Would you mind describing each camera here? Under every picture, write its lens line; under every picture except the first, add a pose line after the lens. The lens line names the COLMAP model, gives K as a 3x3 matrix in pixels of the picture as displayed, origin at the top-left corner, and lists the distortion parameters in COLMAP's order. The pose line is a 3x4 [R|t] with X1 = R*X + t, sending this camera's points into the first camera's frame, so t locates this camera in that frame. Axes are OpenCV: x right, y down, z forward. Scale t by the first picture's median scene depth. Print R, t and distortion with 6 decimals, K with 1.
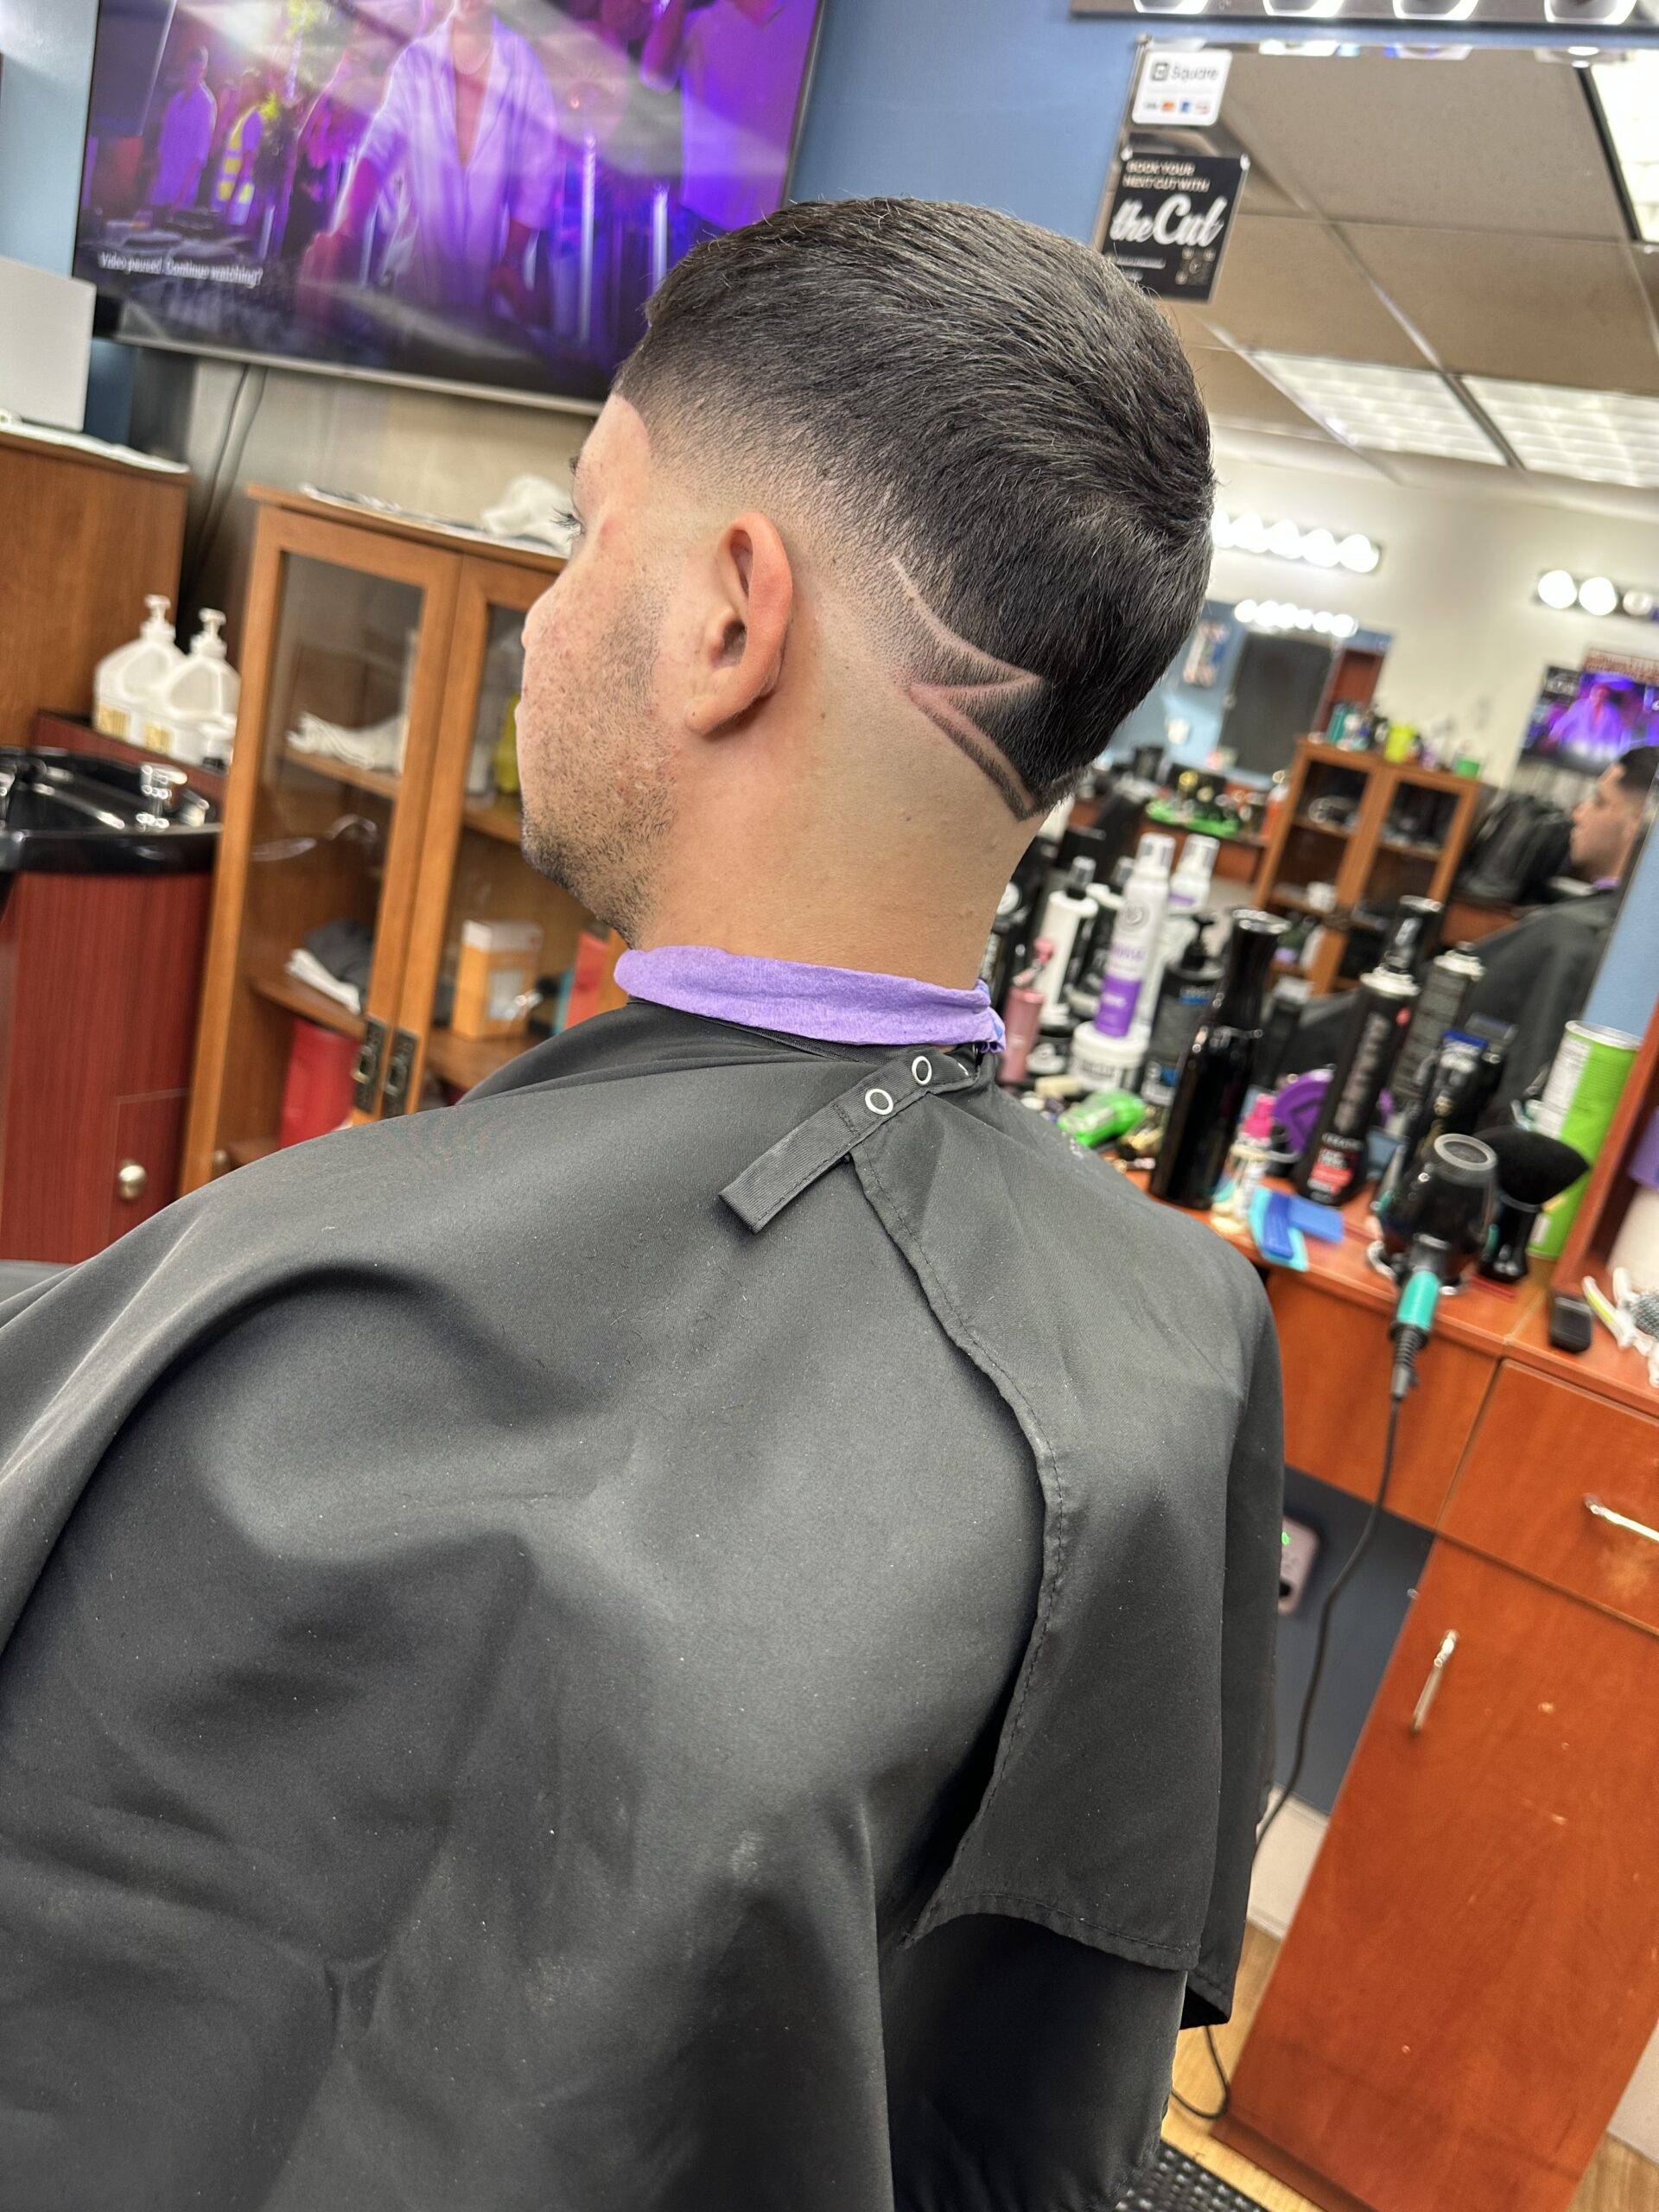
lens RADIAL K [[1539.0, 0, 784.3], [0, 1539.0, 1101.7], [0, 0, 1]] dist [0.060631, -0.057537]
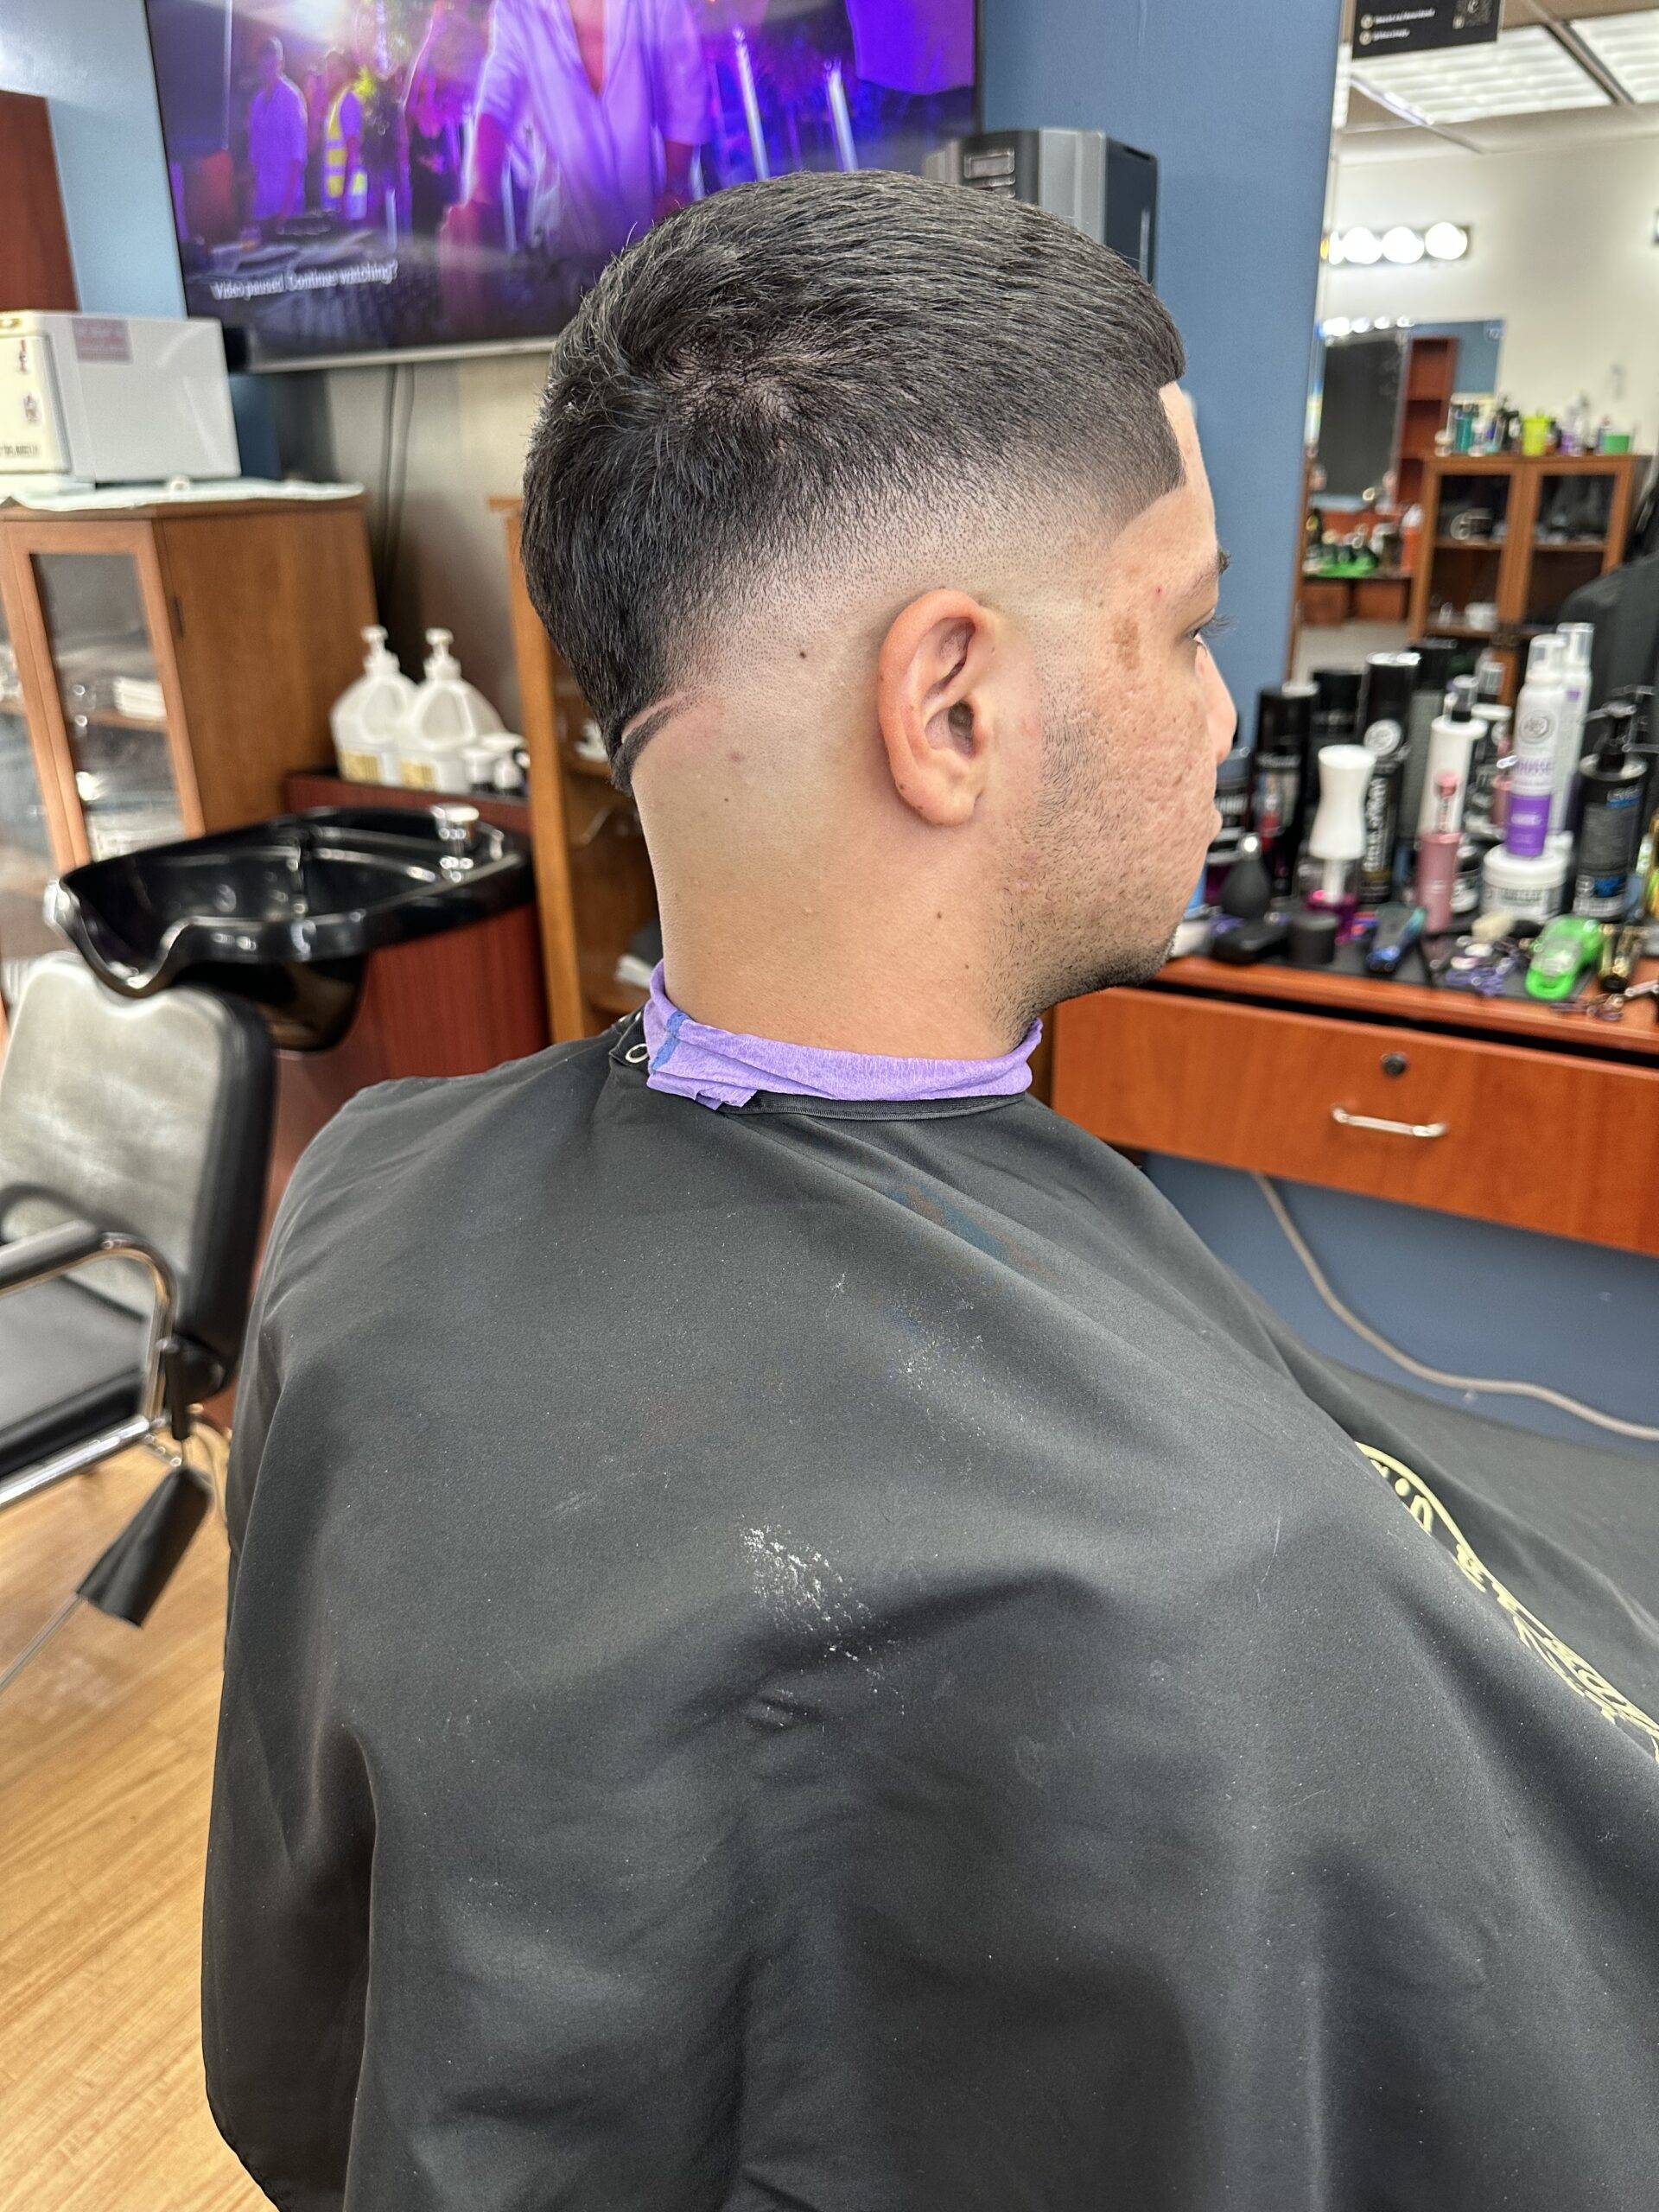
lens RADIAL K [[1572.1, 0, 829.5], [0, 1572.1, 1106.0], [0, 0, 1]] dist [-0.003052, 0.004445]
pose [[0.972450, -0.224615, -0.062370, -0.133330], [0.229596, 0.969161, 0.089514, -0.059572], [0.040340, -0.101368, 0.994031, 0.009422]]
